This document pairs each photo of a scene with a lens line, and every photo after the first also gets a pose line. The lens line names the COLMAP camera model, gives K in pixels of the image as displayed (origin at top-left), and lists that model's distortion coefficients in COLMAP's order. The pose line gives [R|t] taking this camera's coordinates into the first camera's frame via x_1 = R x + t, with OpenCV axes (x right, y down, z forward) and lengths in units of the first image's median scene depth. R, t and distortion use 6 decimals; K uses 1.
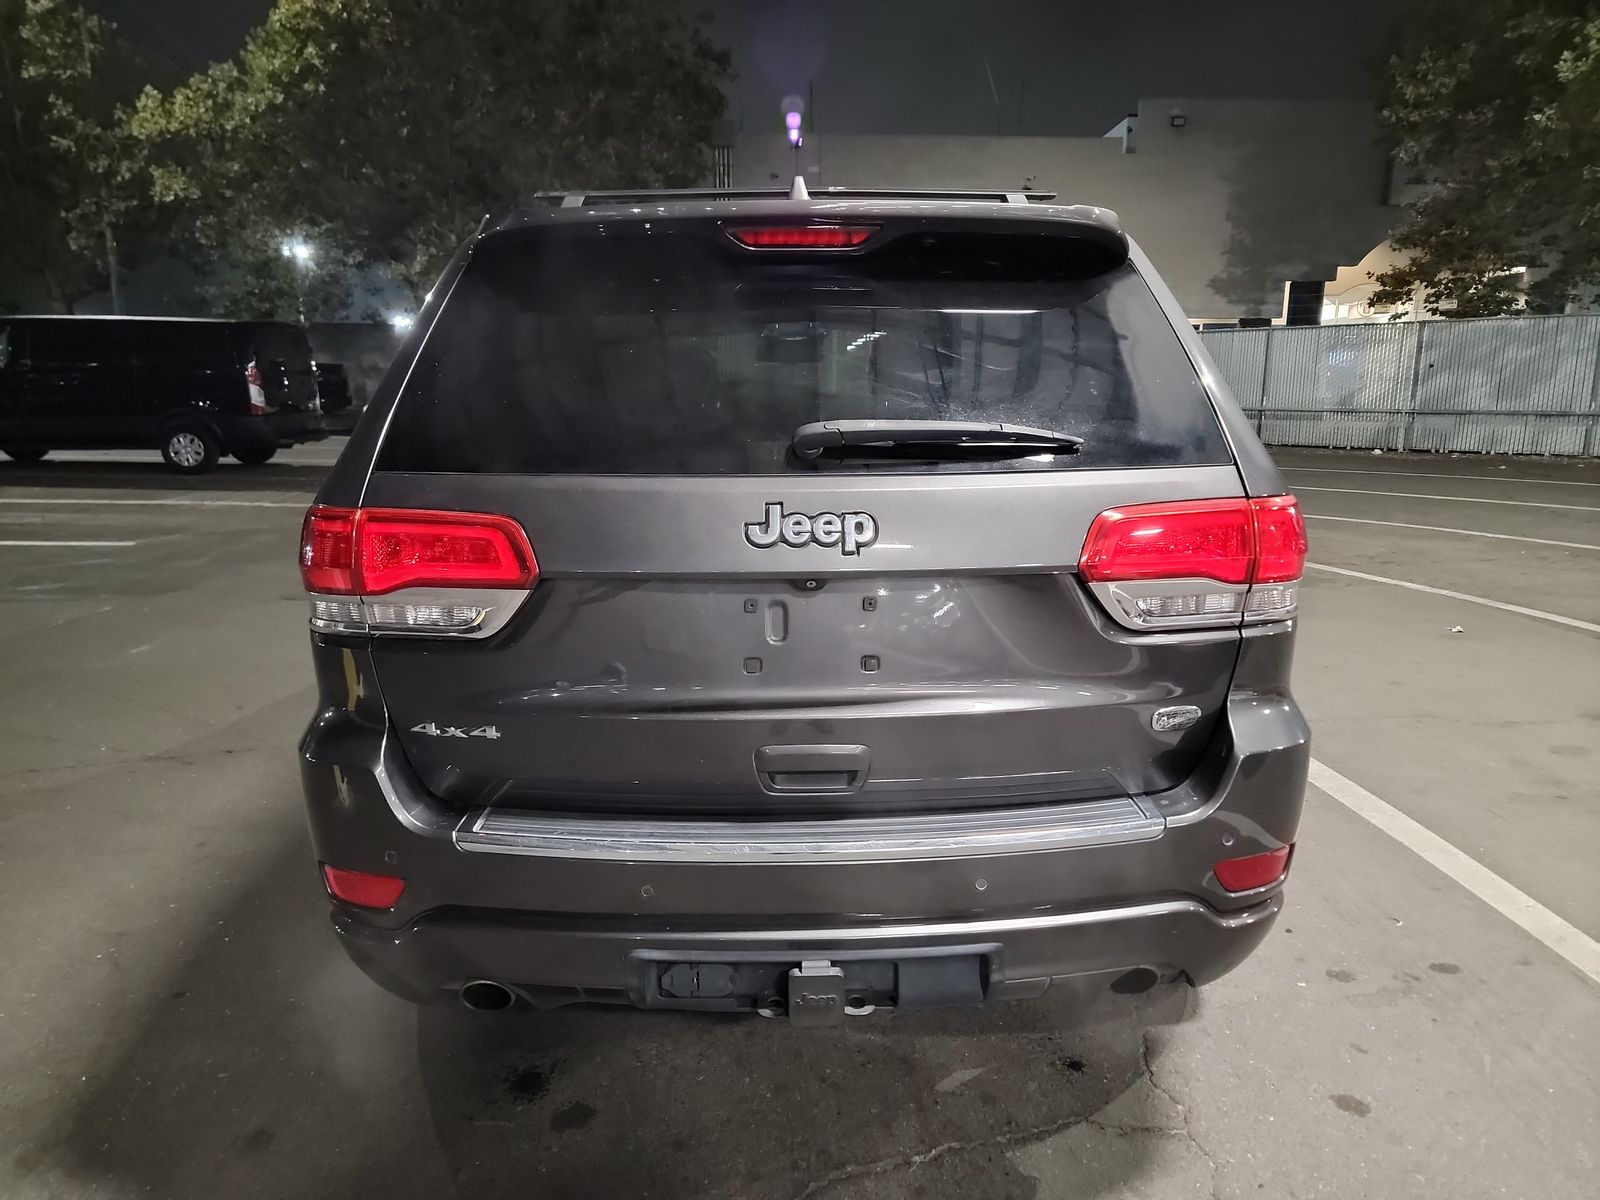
lens RADIAL K [[1127.2, 0, 821.6], [0, 1127.2, 599.7], [0, 0, 1]] dist [0.106052, -0.099510]
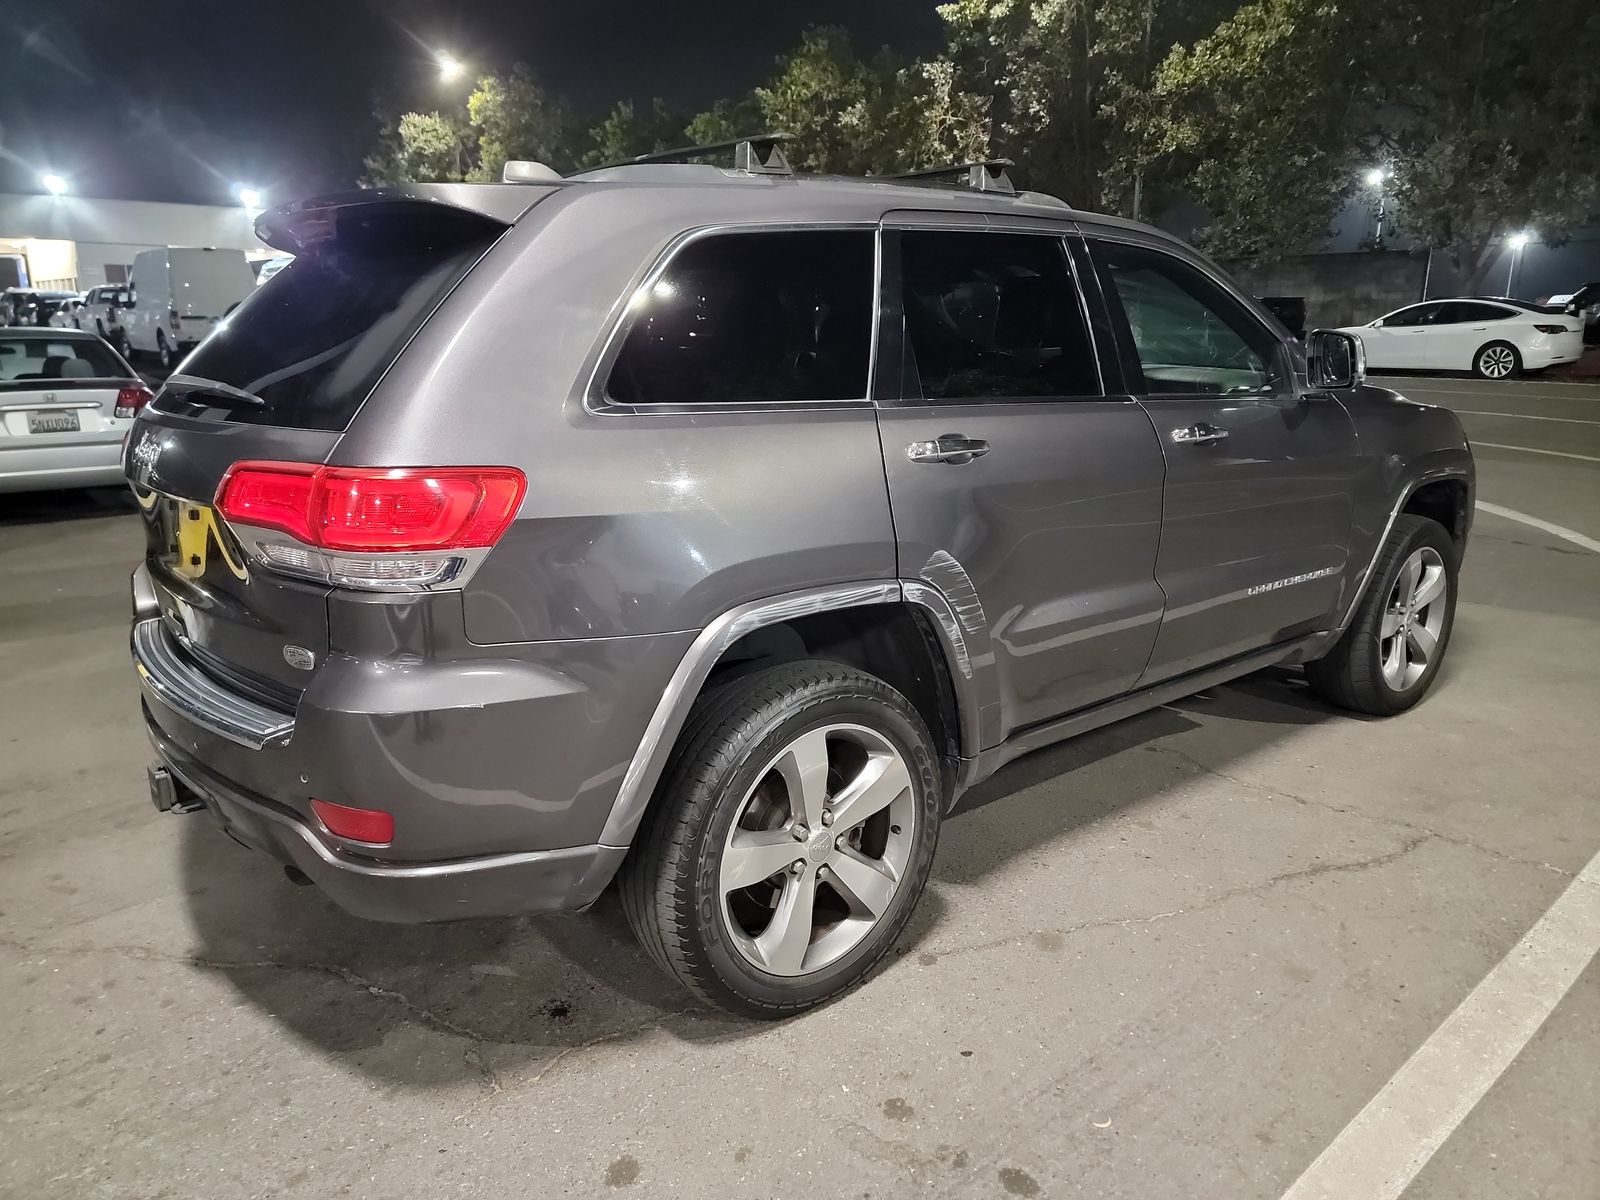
lens RADIAL K [[1127.2, 0, 821.6], [0, 1127.2, 599.7], [0, 0, 1]] dist [0.106052, -0.099510]
pose [[0.617258, 0.187174, -0.764172, 0.139634], [-0.142235, 0.981832, 0.125597, -0.016330], [0.773797, 0.031166, 0.632666, 0.065244]]
